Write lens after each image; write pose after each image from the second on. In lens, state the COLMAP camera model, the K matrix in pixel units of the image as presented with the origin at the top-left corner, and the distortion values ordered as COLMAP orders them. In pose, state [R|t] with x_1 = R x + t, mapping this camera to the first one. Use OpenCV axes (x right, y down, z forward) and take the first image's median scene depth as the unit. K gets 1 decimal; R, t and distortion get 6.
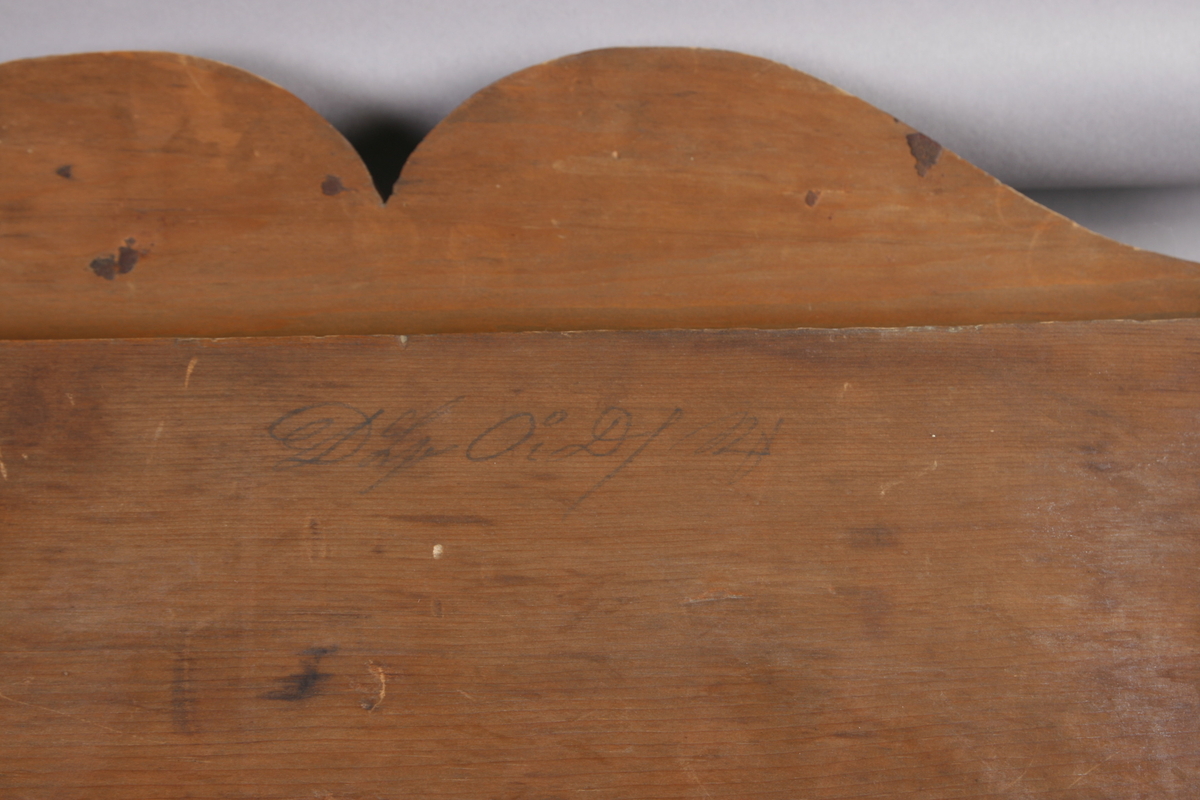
lens RADIAL K [[1824.2, 0, 600.0], [0, 1824.2, 400.0], [0, 0, 1]] dist [-0.036369, 0.094727]
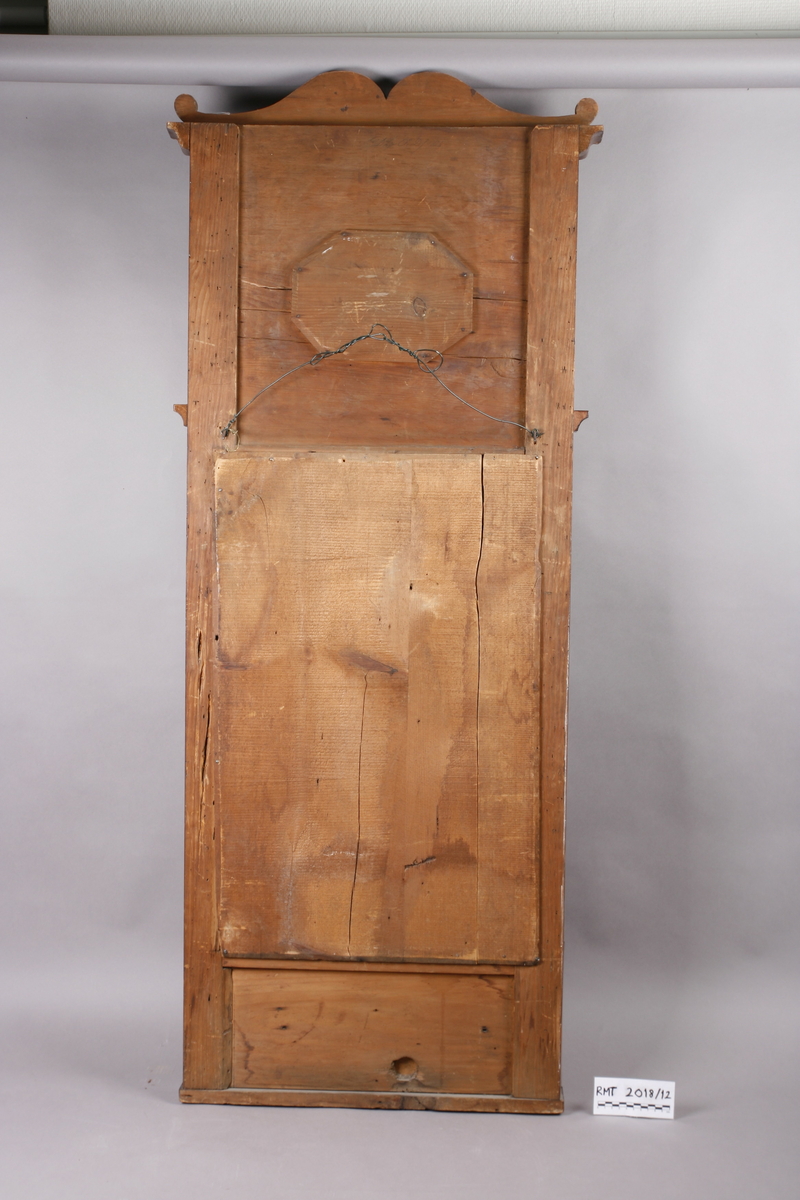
lens RADIAL K [[1824.2, 0, 400.0], [0, 1824.2, 600.0], [0, 0, 1]] dist [-0.036369, 0.094727]
pose [[0.996787, 0.053161, -0.059910, 0.428477], [-0.025101, 0.917636, 0.396627, -1.091645], [0.076061, -0.393849, 0.916023, -5.843263]]
